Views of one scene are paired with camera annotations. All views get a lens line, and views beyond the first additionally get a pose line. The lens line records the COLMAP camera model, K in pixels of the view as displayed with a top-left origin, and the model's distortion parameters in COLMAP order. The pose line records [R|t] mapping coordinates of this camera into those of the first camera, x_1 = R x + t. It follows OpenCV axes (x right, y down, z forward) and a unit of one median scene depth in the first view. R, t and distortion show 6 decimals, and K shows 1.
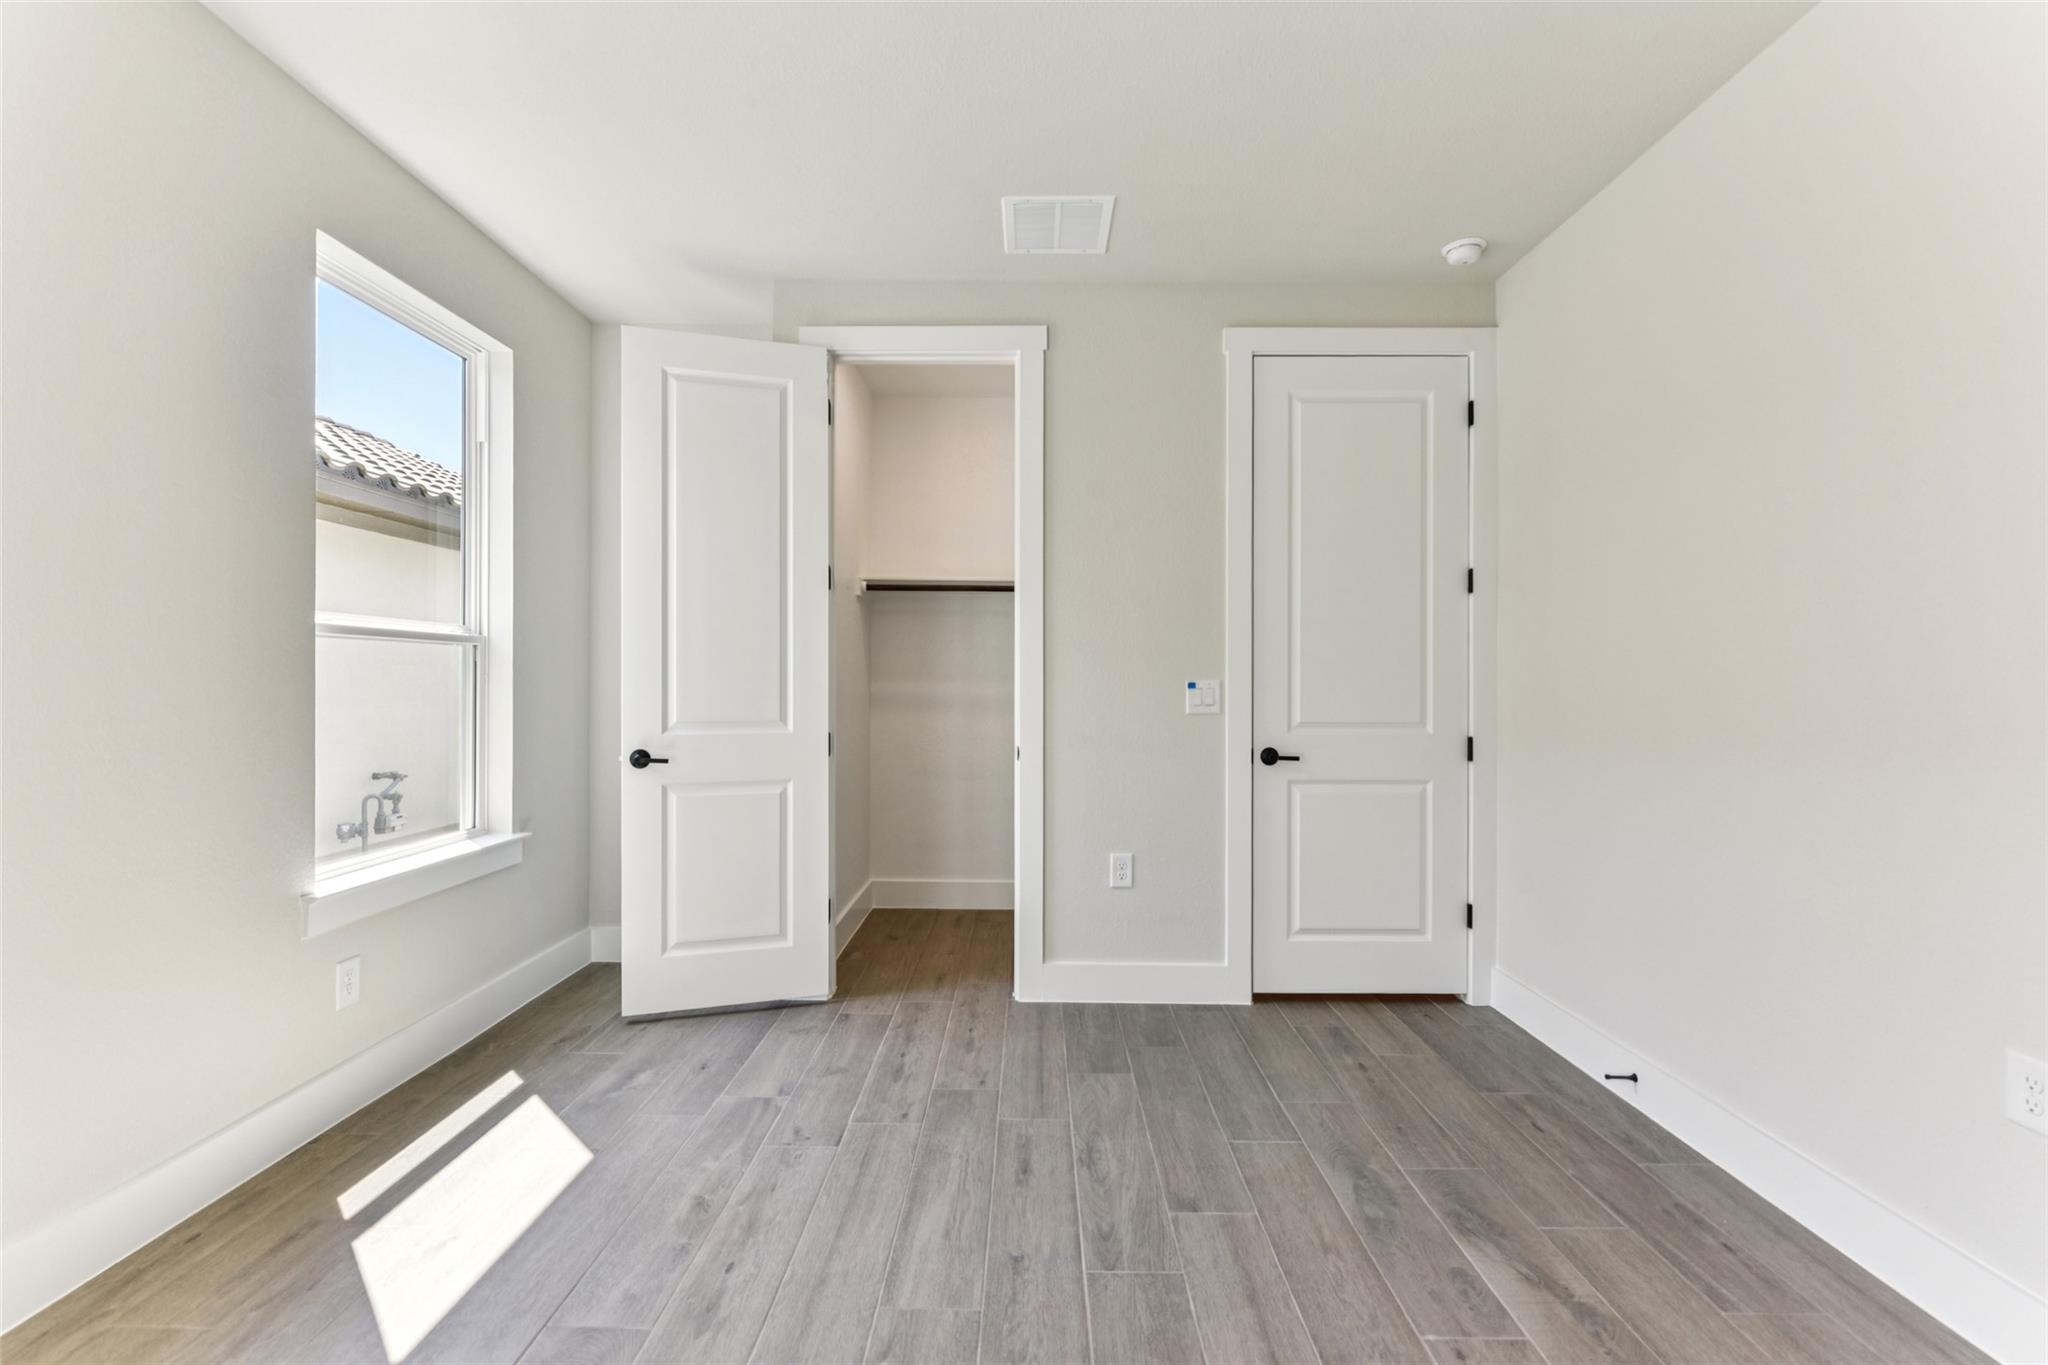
lens RADIAL K [[850.0, 0, 1024.7], [0, 850.0, 664.7], [0, 0, 1]] dist [0.031155, -0.000075]
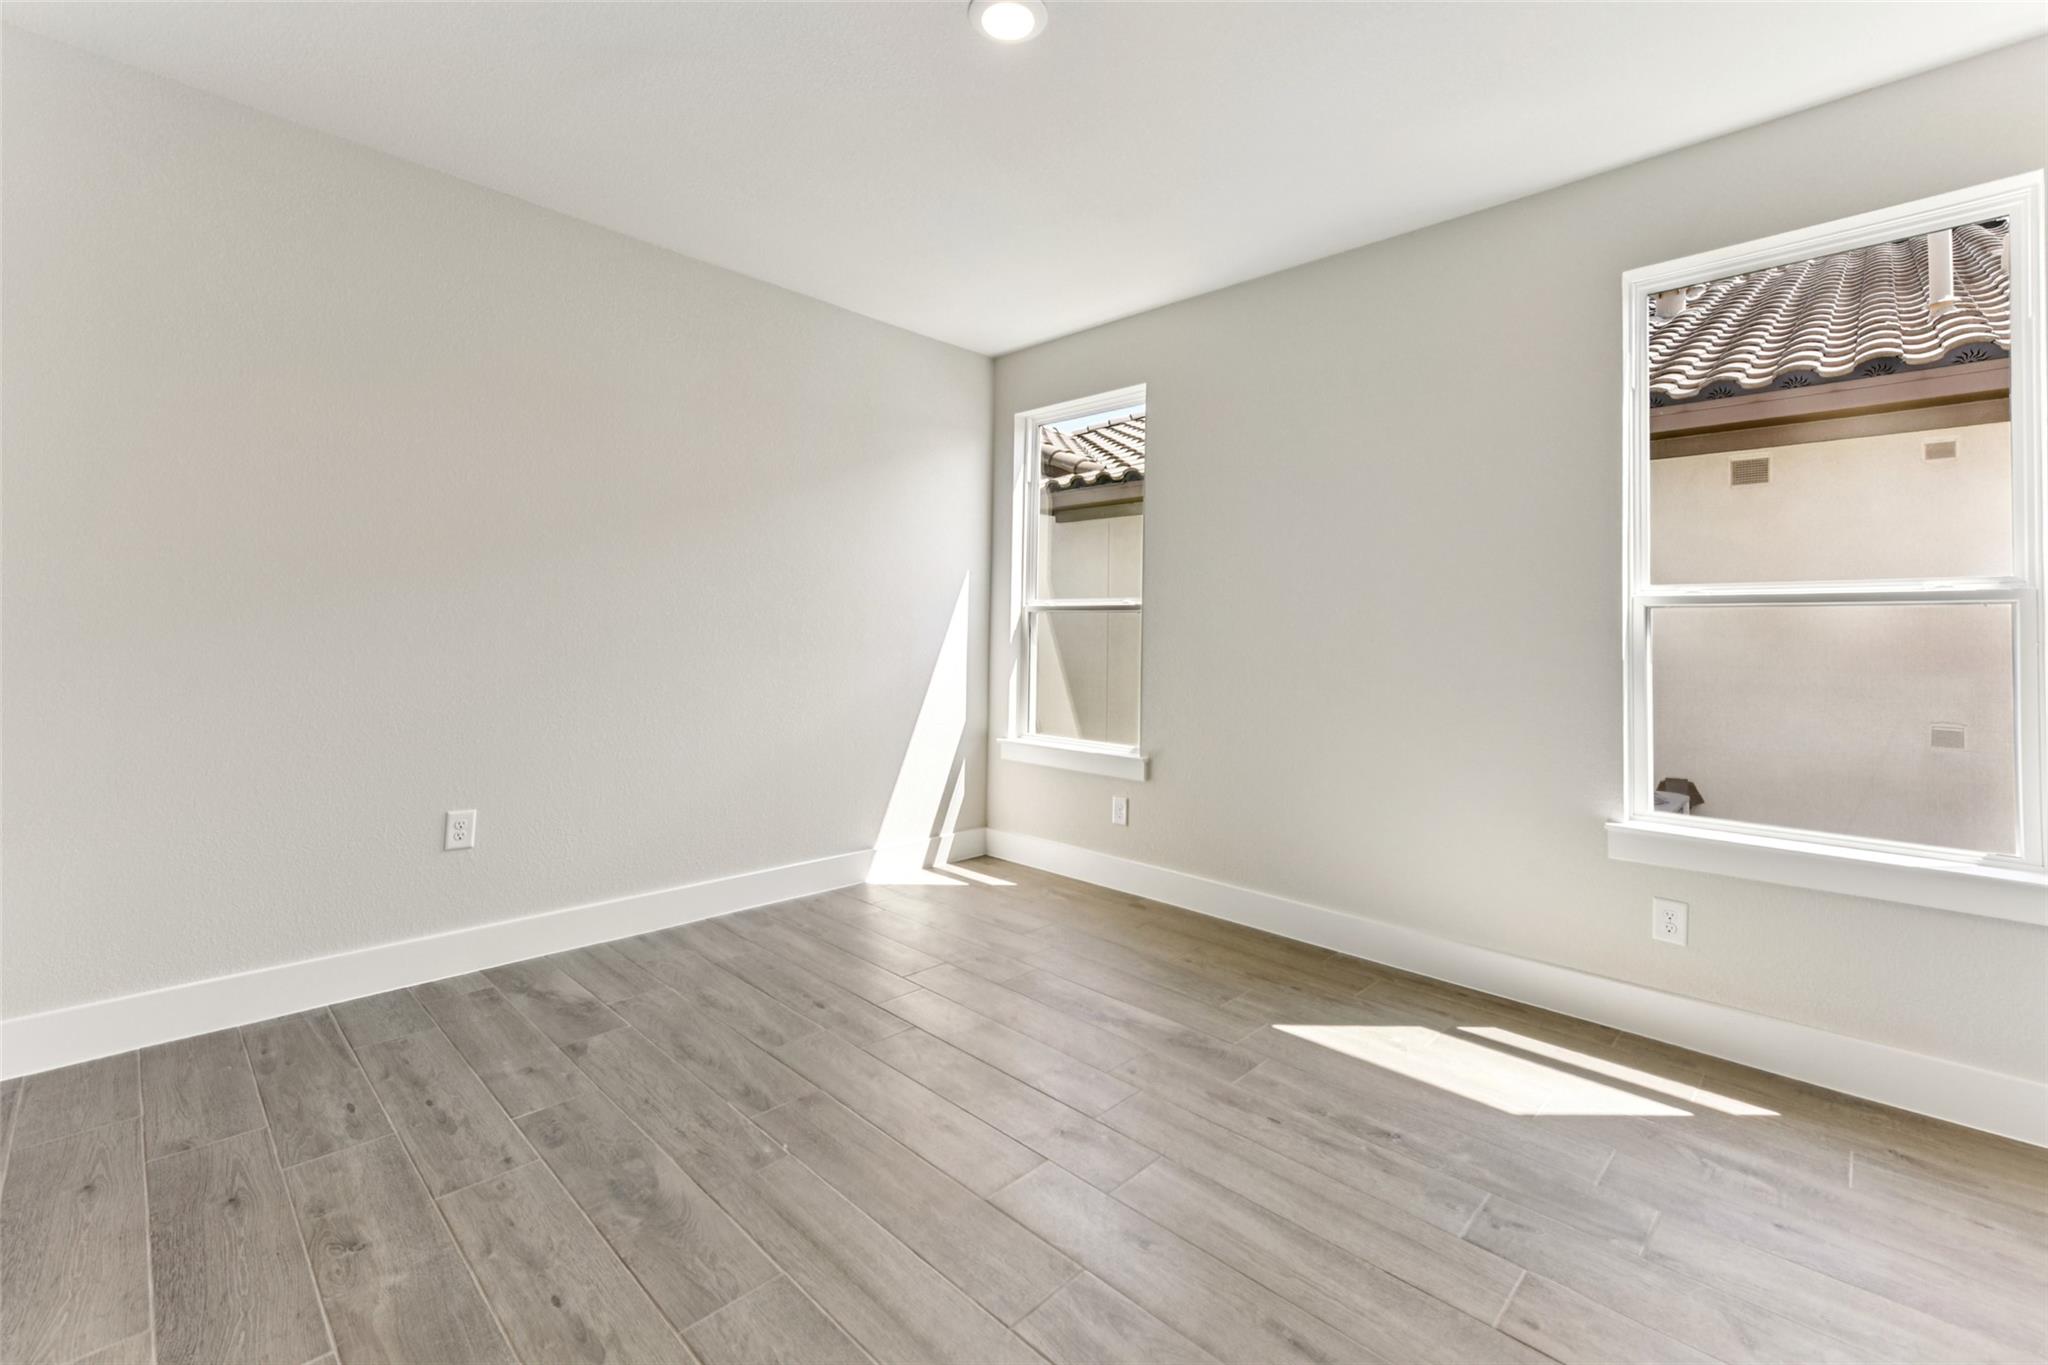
lens RADIAL K [[850.0, 0, 1024.7], [0, 850.0, 664.7], [0, 0, 1]] dist [0.031155, -0.000075]
pose [[-0.677344, -0.003093, -0.735660, 0.633689], [-0.005449, 0.999985, 0.000813, 0.051041], [0.735646, 0.004560, -0.677351, 1.265376]]
